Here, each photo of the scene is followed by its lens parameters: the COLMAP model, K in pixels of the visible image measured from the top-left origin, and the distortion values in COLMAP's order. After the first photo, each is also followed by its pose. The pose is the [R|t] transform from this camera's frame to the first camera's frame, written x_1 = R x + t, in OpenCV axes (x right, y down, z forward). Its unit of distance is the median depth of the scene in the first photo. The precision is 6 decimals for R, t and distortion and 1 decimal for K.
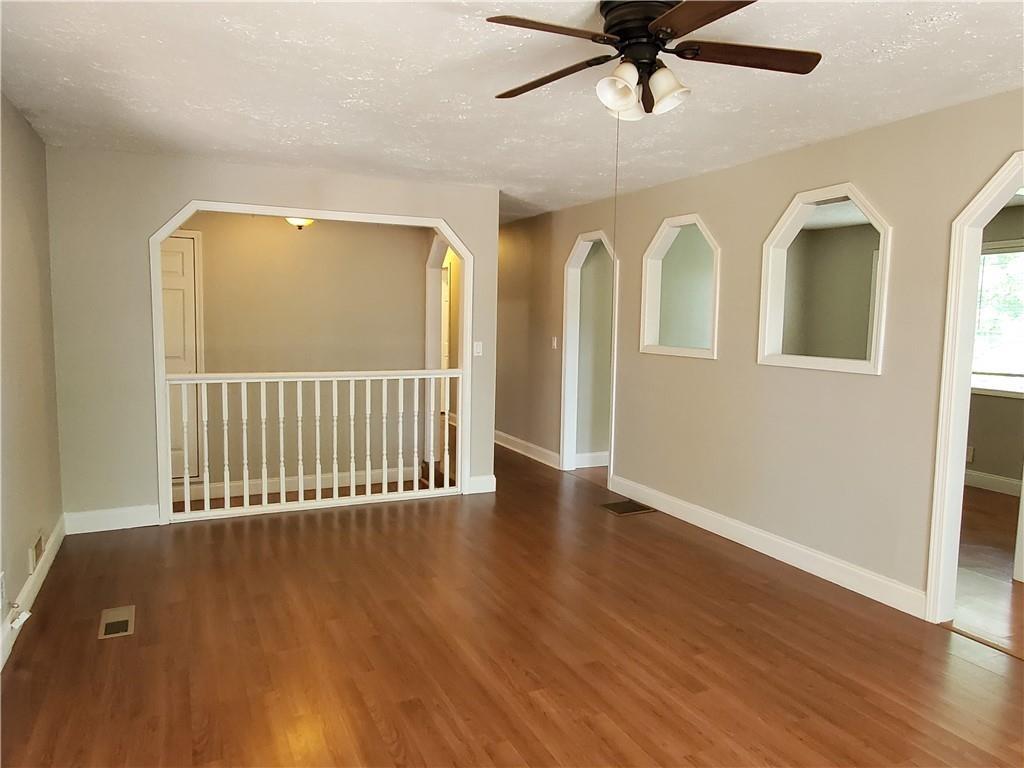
lens RADIAL K [[717.1, 0, 518.1], [0, 717.1, 387.9], [0, 0, 1]] dist [-0.004168, 0.003705]
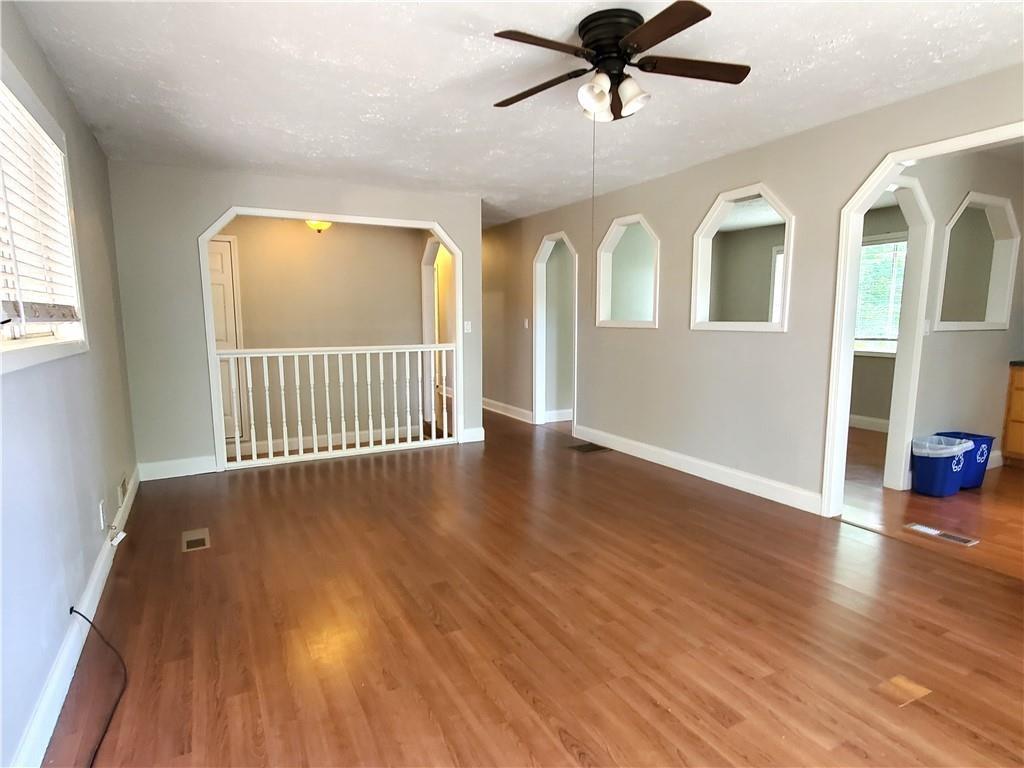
lens RADIAL K [[575.9, 0, 517.5], [0, 575.9, 397.3], [0, 0, 1]] dist [0.002129, -0.004329]
pose [[0.998229, -0.027036, 0.052982, -0.032942], [0.024894, 0.998862, 0.040675, 0.037599], [-0.054021, -0.039284, 0.997767, -0.018404]]
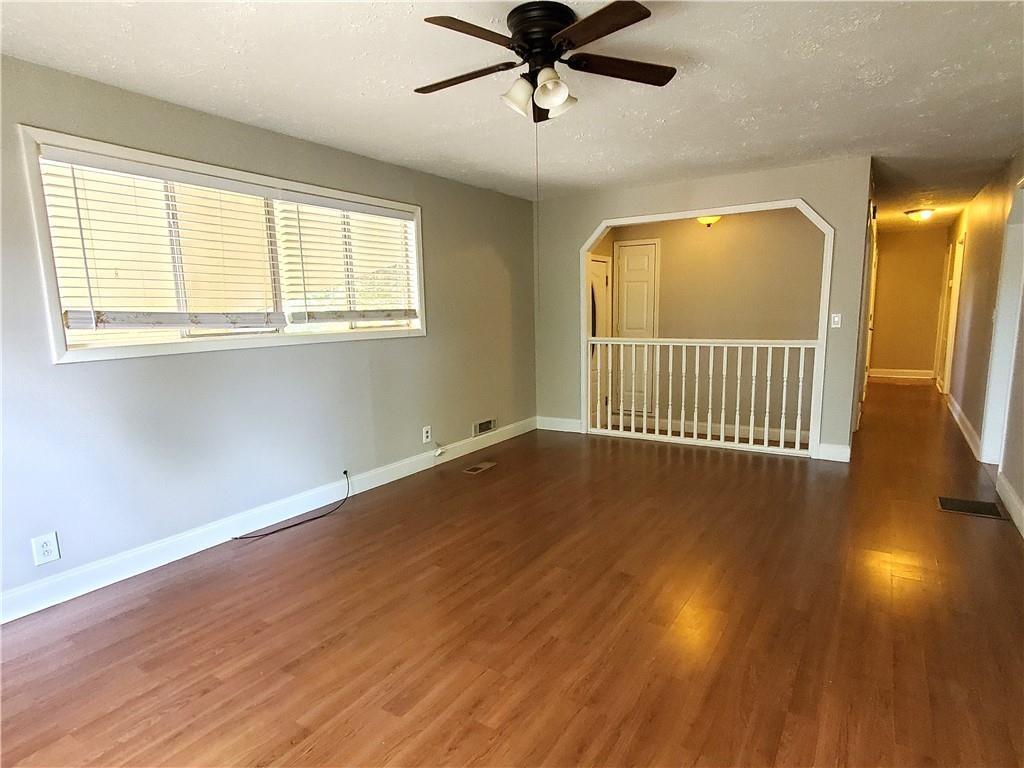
lens RADIAL K [[575.9, 0, 516.1], [0, 575.9, 399.1], [0, 0, 1]] dist [0.002129, -0.004329]
pose [[0.525739, 0.106860, -0.843907, 0.524589], [-0.057633, 0.994273, 0.089995, 0.011973], [0.848691, 0.001322, 0.528887, 0.223493]]
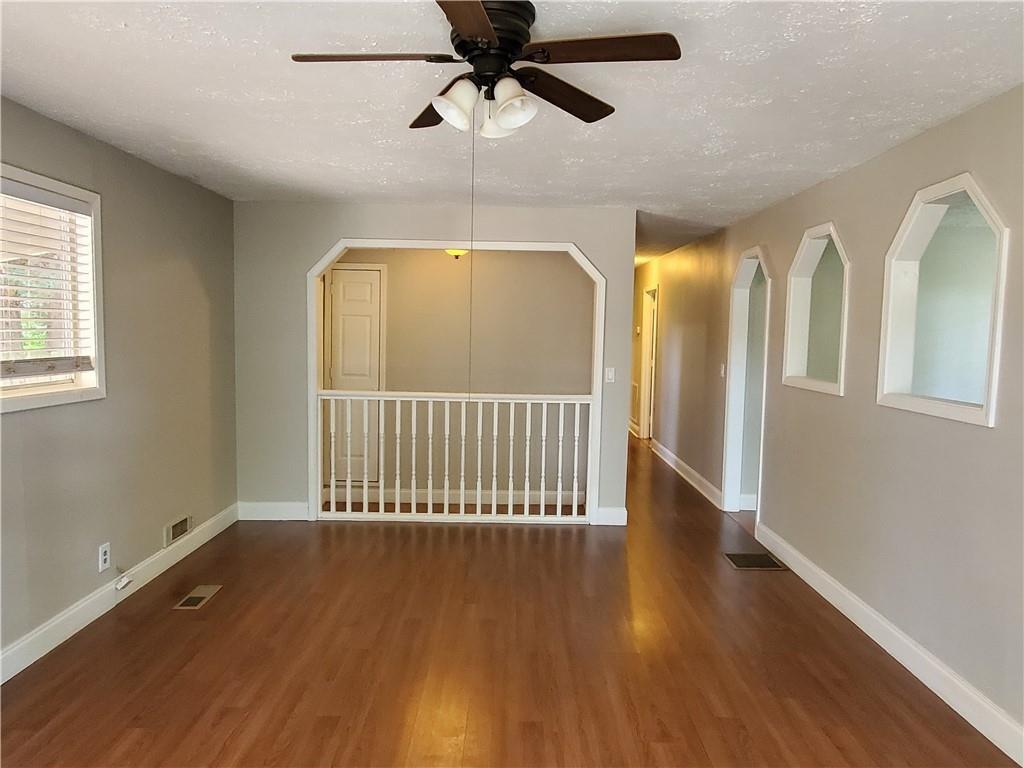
lens RADIAL K [[717.1, 0, 516.5], [0, 717.1, 387.8], [0, 0, 1]] dist [-0.004168, 0.003705]
pose [[0.906029, 0.034706, -0.421790, 0.302476], [-0.046903, 0.998727, -0.018574, -0.017230], [0.420608, 0.036611, 0.906503, 0.095599]]
